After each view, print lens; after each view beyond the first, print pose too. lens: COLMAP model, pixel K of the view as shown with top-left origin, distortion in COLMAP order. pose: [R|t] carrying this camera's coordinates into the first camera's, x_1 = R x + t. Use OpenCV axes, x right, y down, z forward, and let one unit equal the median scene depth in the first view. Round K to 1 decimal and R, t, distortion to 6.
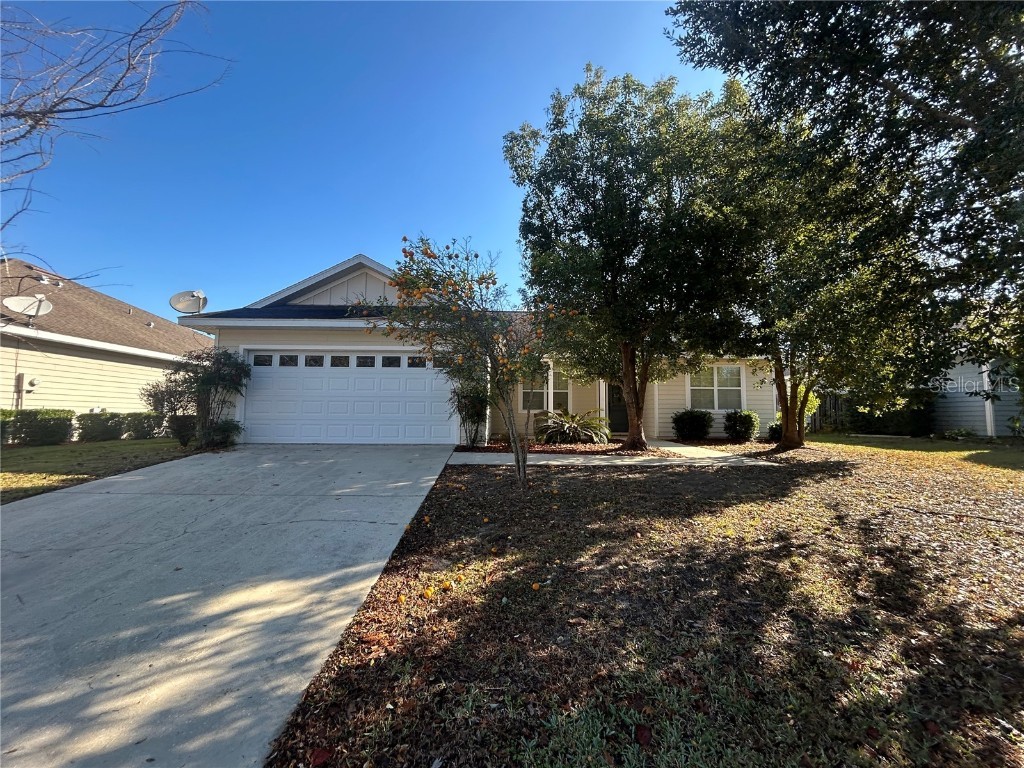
lens RADIAL K [[411.5, 0, 511.0], [0, 411.5, 381.7], [0, 0, 1]] dist [-0.001702, 0.000080]
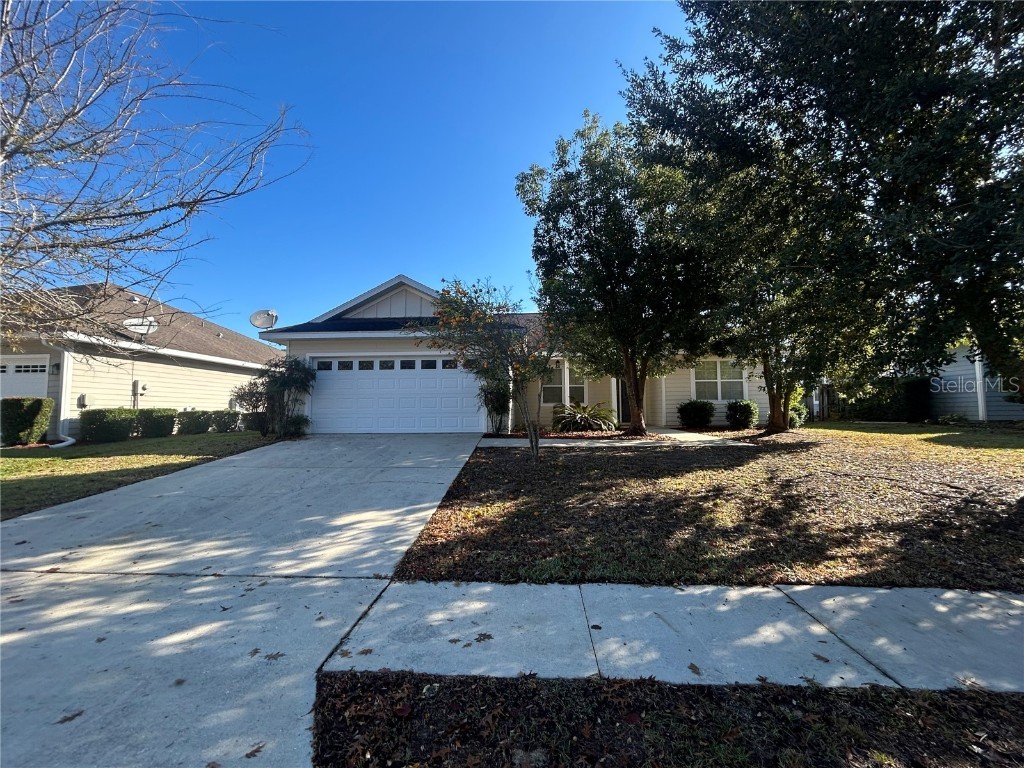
lens RADIAL K [[411.5, 0, 511.0], [0, 411.5, 381.7], [0, 0, 1]] dist [-0.001702, 0.000080]
pose [[0.997790, -0.019734, -0.063451, 0.026558], [0.020512, 0.999722, 0.011625, -0.007917], [0.063204, -0.012901, 0.997917, -0.200498]]
